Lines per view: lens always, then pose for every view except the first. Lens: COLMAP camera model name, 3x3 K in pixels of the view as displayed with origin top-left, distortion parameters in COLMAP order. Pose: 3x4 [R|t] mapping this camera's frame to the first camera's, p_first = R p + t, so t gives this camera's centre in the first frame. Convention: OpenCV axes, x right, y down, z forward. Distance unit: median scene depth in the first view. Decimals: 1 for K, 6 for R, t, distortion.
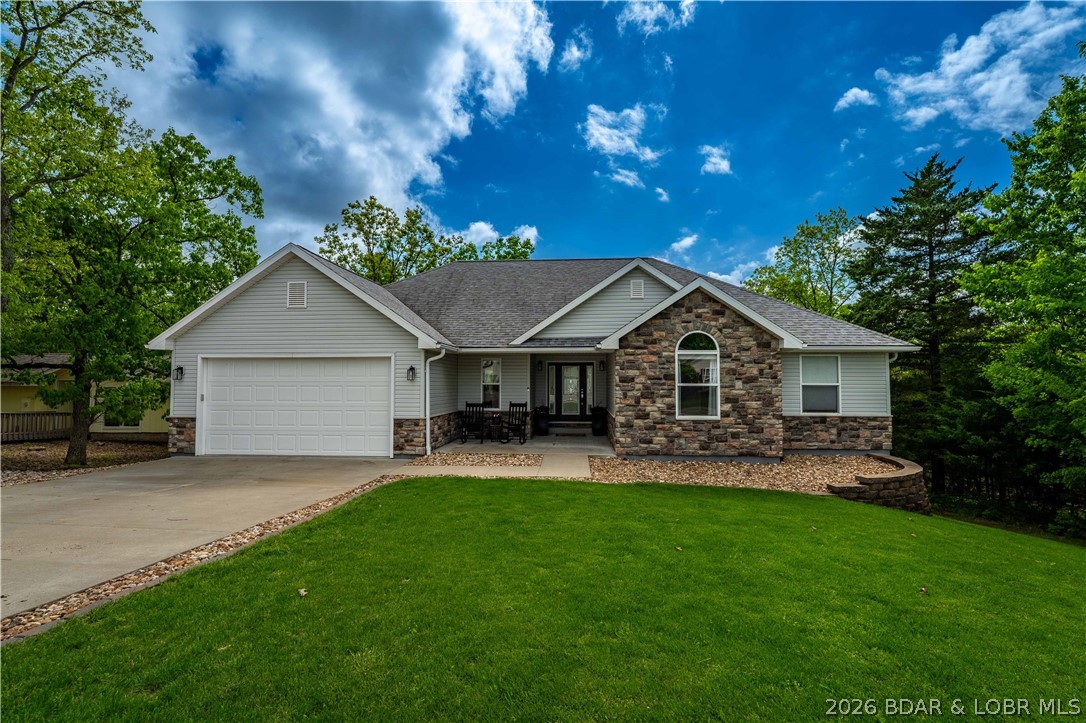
lens RADIAL K [[484.5, 0, 543.0], [0, 484.5, 361.5], [0, 0, 1]] dist [0.004199, 0.000075]
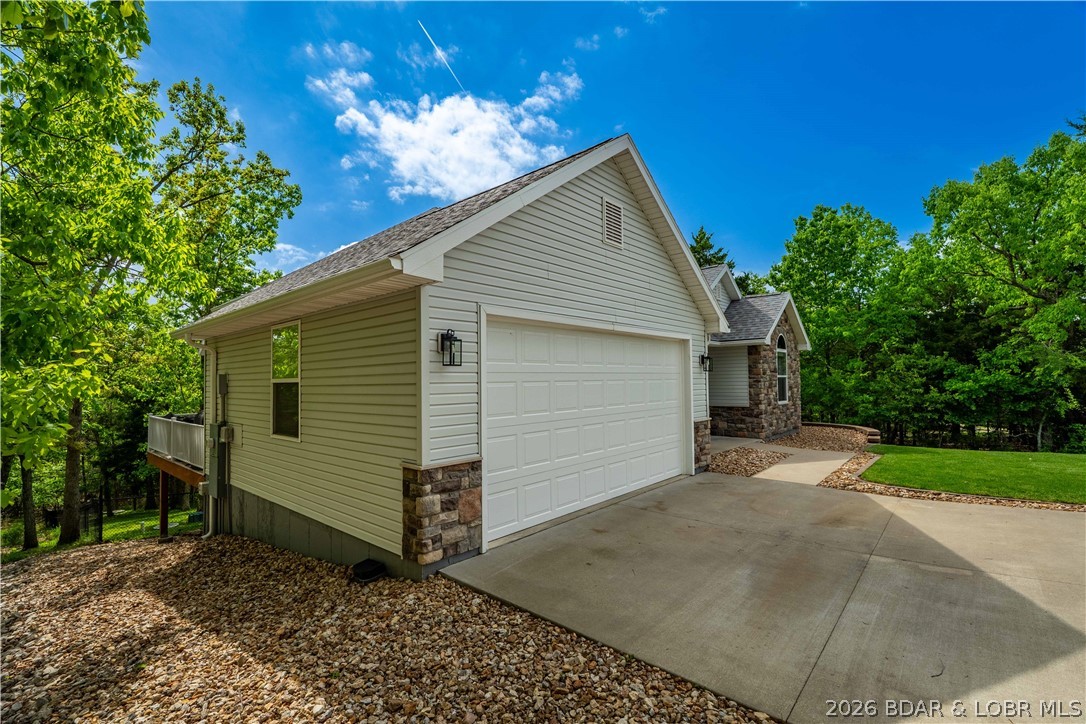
lens RADIAL K [[484.5, 0, 543.0], [0, 484.5, 362.0], [0, 0, 1]] dist [0.004199, 0.000075]
pose [[0.605221, 0.018783, 0.795836, -0.912170], [-0.019284, 0.999774, -0.008931, 0.031701], [-0.795824, -0.009942, 0.605447, 0.640852]]
